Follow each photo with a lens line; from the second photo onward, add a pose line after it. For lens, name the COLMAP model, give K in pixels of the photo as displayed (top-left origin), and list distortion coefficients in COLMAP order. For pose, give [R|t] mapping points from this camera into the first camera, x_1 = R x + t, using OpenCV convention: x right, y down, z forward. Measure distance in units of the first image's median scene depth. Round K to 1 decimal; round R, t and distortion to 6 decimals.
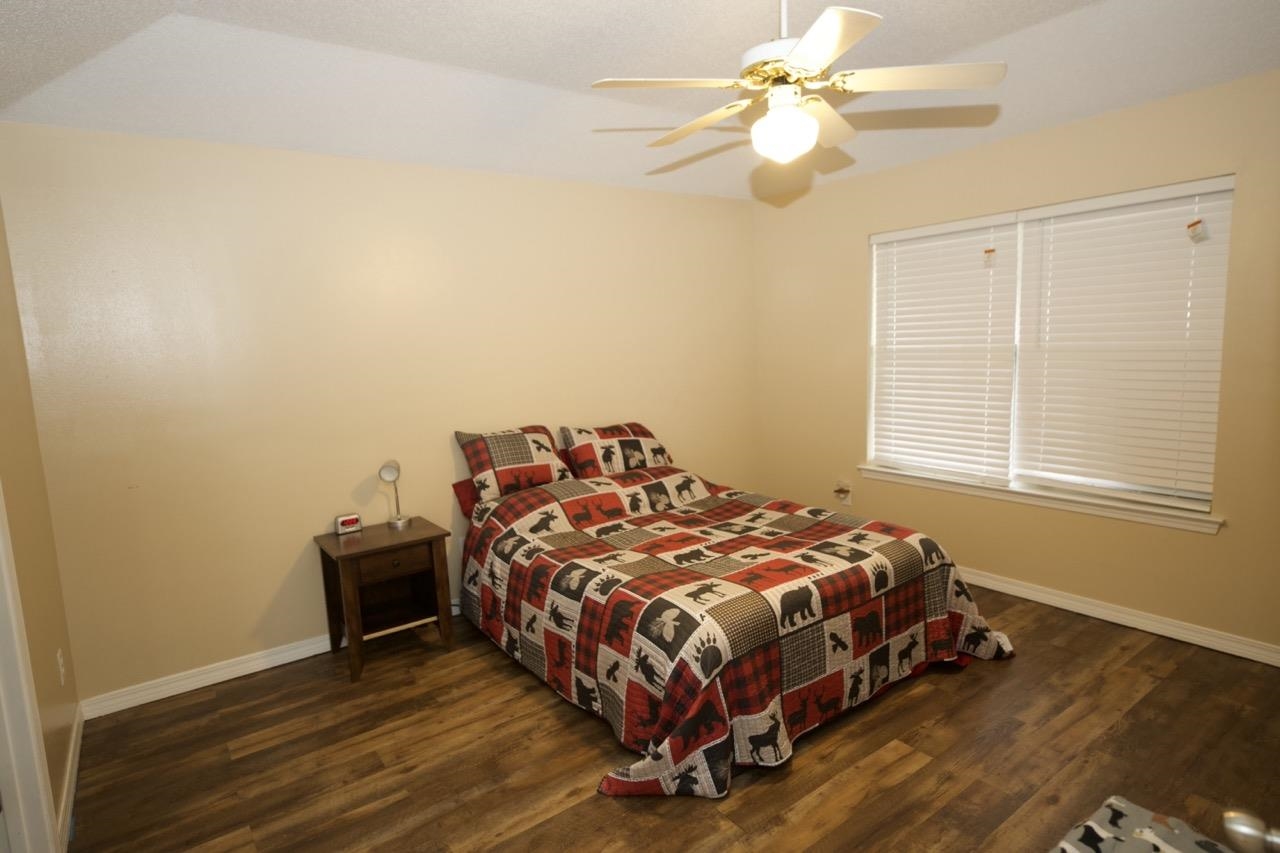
lens RADIAL K [[693.4, 0, 638.5], [0, 693.4, 427.6], [0, 0, 1]] dist [0.002881, -0.000467]
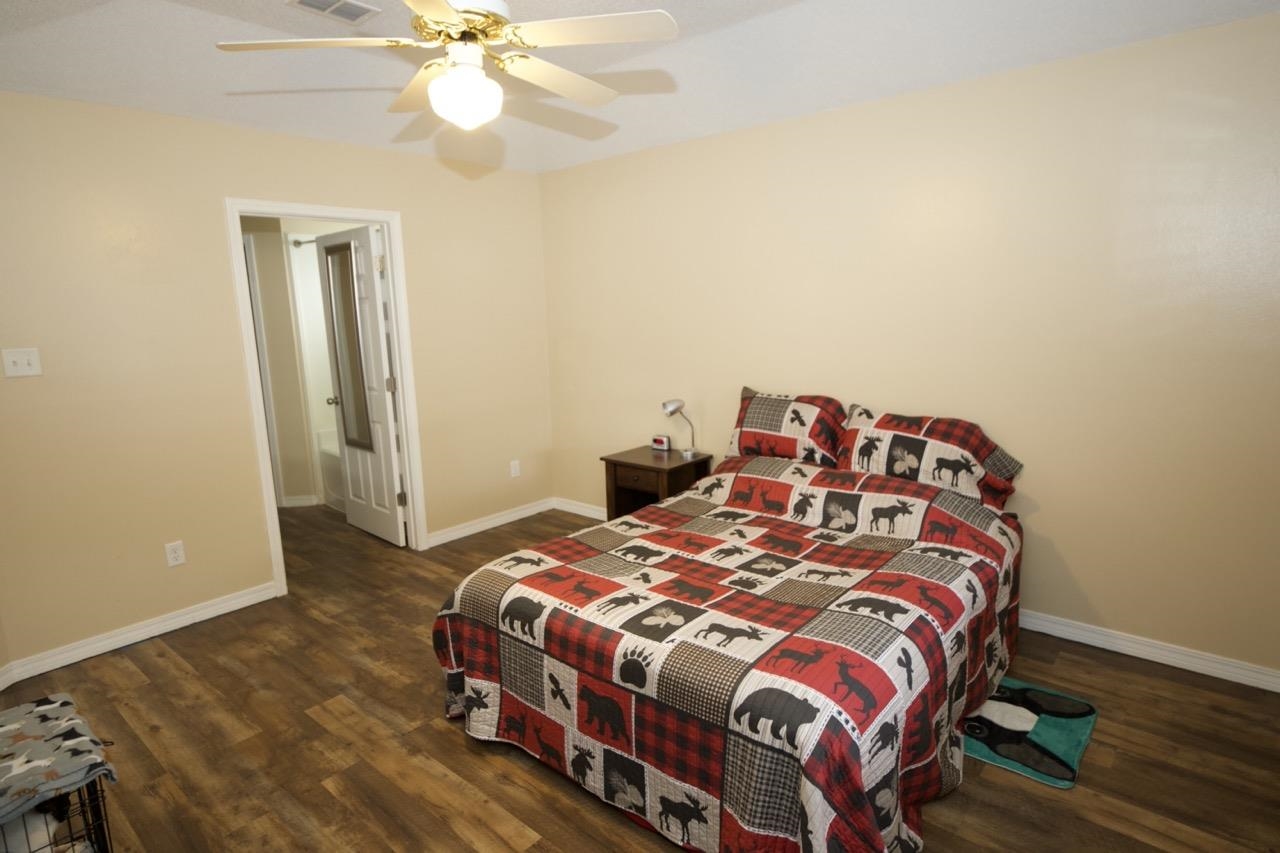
lens RADIAL K [[693.4, 0, 637.3], [0, 693.4, 425.8], [0, 0, 1]] dist [0.002881, -0.000467]
pose [[0.222439, 0.212970, -0.951401, 0.868467], [-0.113922, 0.974842, 0.191582, -0.144859], [0.968268, 0.065771, 0.241105, 0.729572]]
